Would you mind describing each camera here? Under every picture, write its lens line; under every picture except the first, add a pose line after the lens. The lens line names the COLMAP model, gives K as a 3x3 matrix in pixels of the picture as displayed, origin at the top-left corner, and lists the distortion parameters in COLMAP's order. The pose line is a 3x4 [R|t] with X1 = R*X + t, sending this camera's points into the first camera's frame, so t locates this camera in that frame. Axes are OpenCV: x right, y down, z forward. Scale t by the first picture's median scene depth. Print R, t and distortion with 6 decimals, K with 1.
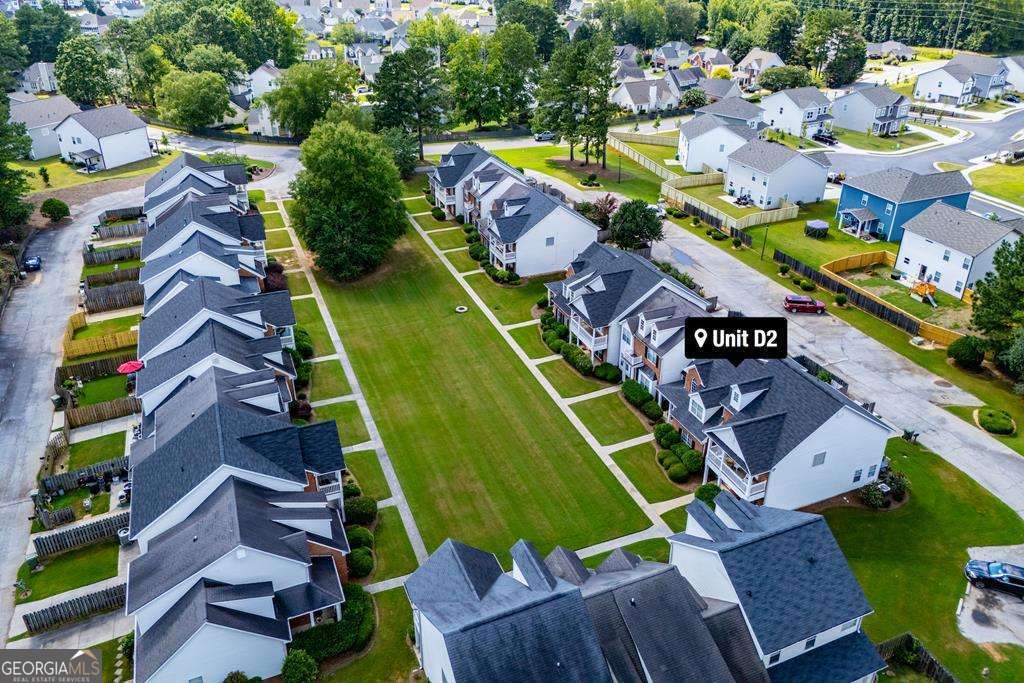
lens RADIAL K [[746.6, 0, 512.0], [0, 746.6, 341.5], [0, 0, 1]] dist [0.035065, -0.000286]
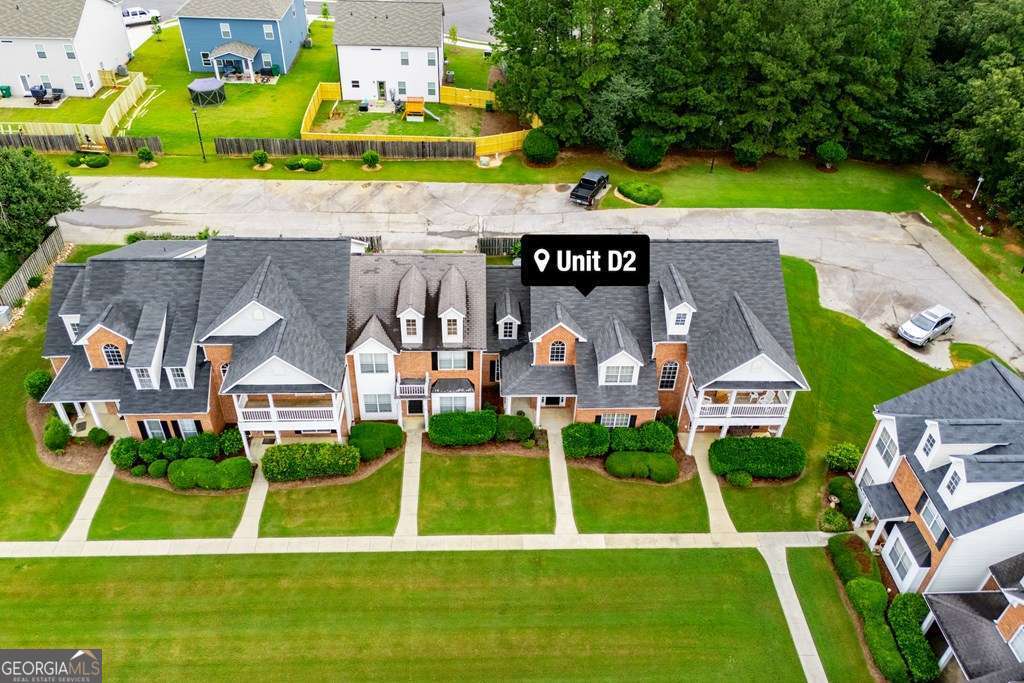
lens RADIAL K [[746.6, 0, 512.0], [0, 746.6, 341.5], [0, 0, 1]] dist [0.035065, -0.000286]
pose [[0.340917, -0.589353, 0.732420, -0.158346], [0.435162, 0.789530, 0.432754, -0.168249], [-0.833312, 0.171188, 0.525628, 0.512206]]
